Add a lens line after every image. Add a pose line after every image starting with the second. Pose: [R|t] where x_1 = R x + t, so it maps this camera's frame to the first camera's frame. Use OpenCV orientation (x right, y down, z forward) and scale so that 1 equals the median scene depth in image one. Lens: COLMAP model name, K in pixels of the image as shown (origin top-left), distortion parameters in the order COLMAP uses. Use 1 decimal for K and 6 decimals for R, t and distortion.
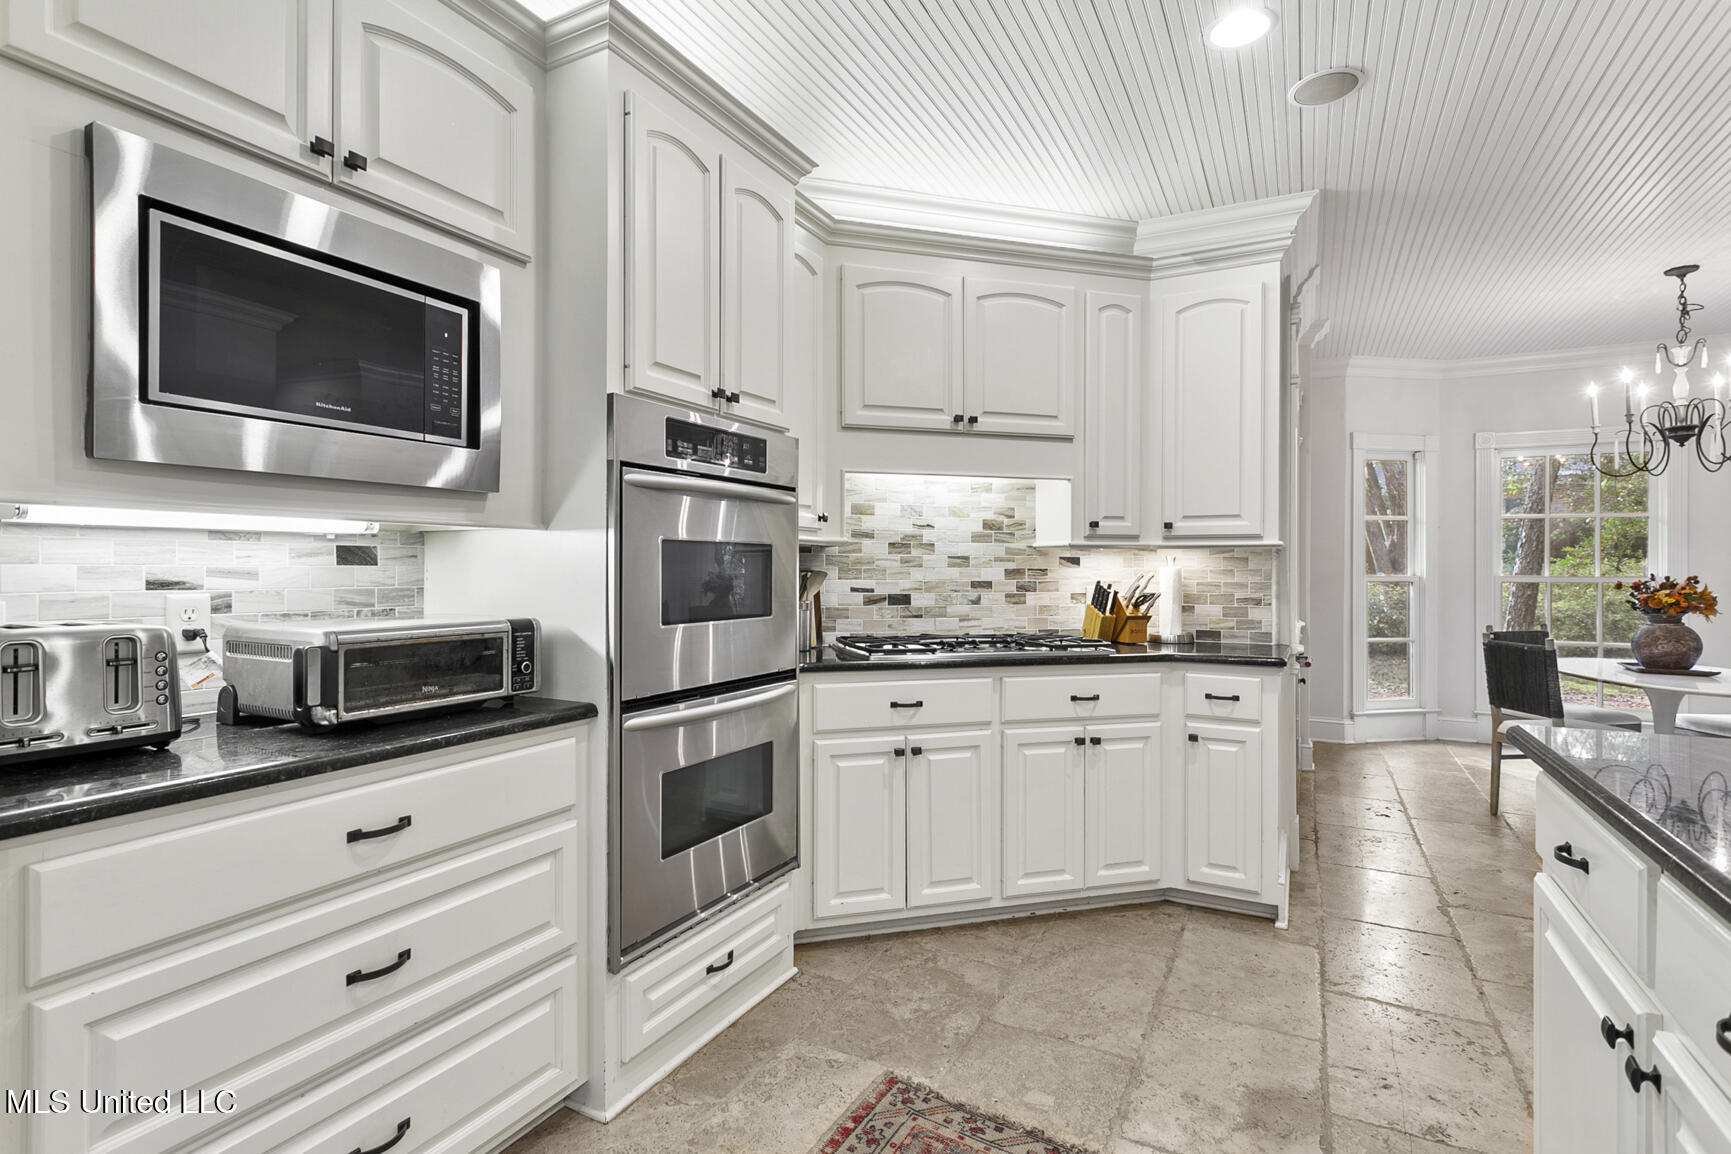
lens RADIAL K [[833.0, 0, 867.8], [0, 833.0, 565.2], [0, 0, 1]] dist [-0.000003, 0.000408]
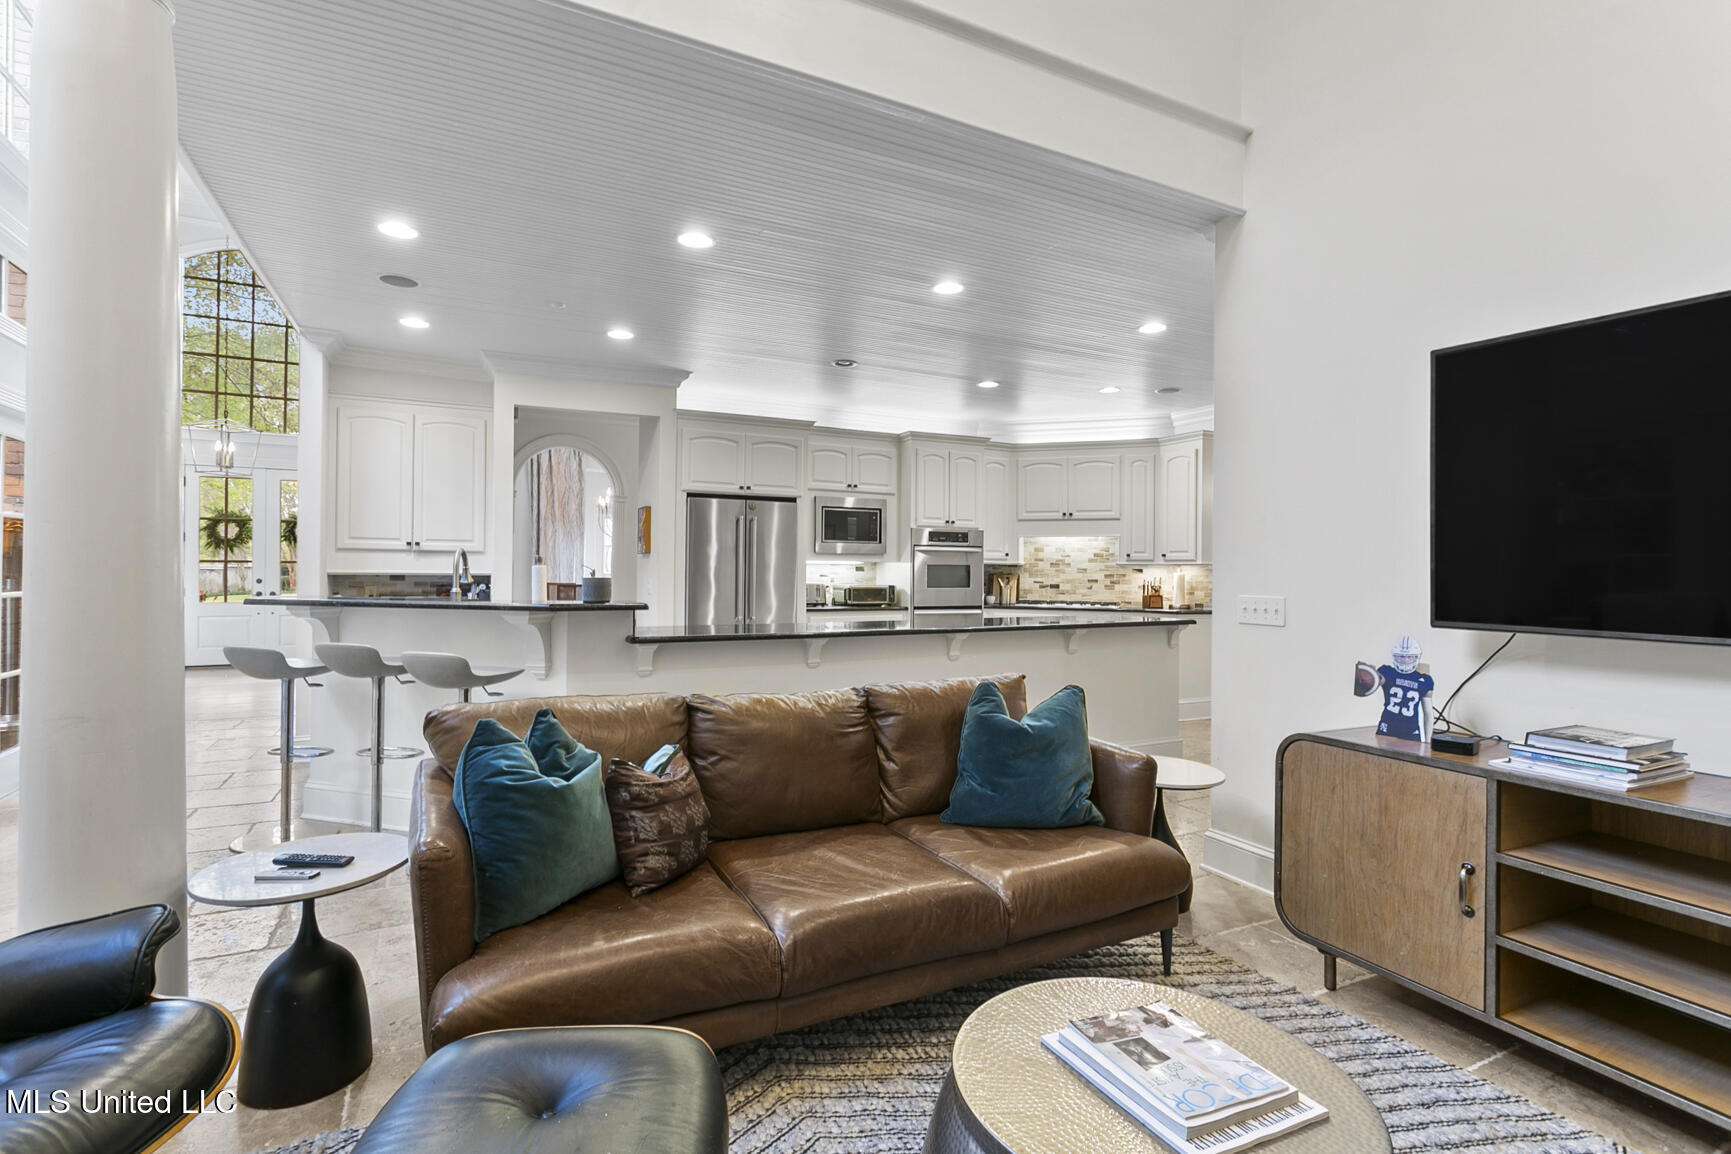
lens RADIAL K [[833.0, 0, 867.8], [0, 833.0, 565.2], [0, 0, 1]] dist [-0.000003, 0.000408]
pose [[0.817288, -0.000308, -0.576230, 1.117395], [-0.003785, 0.999975, -0.005902, -0.004828], [0.576217, 0.007005, 0.817267, -1.455781]]
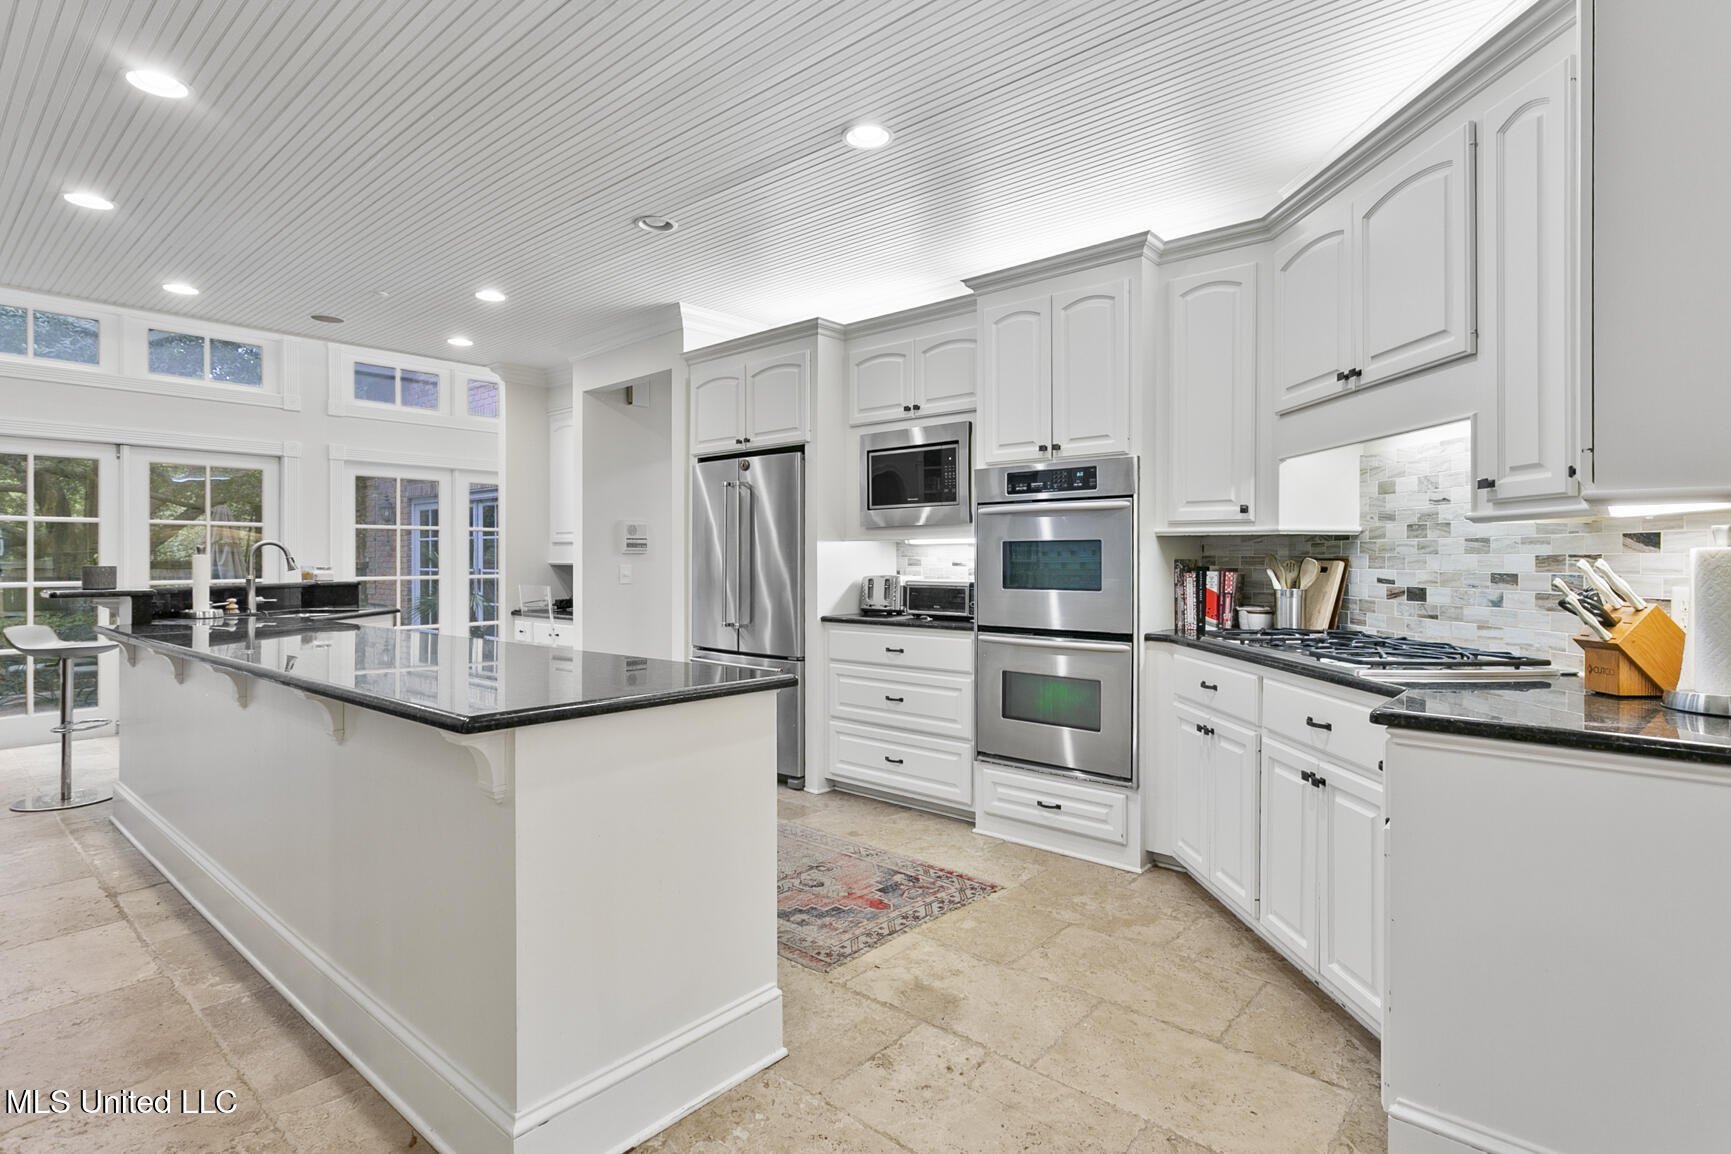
lens RADIAL K [[856.6, 0, 855.1], [0, 856.6, 554.3], [0, 0, 1]] dist [0.000785, 0.000655]
pose [[-0.234573, -0.008607, -0.972060, 1.103521], [0.003881, 0.999945, -0.009791, 0.009630], [0.972091, -0.006069, -0.234527, 0.754868]]
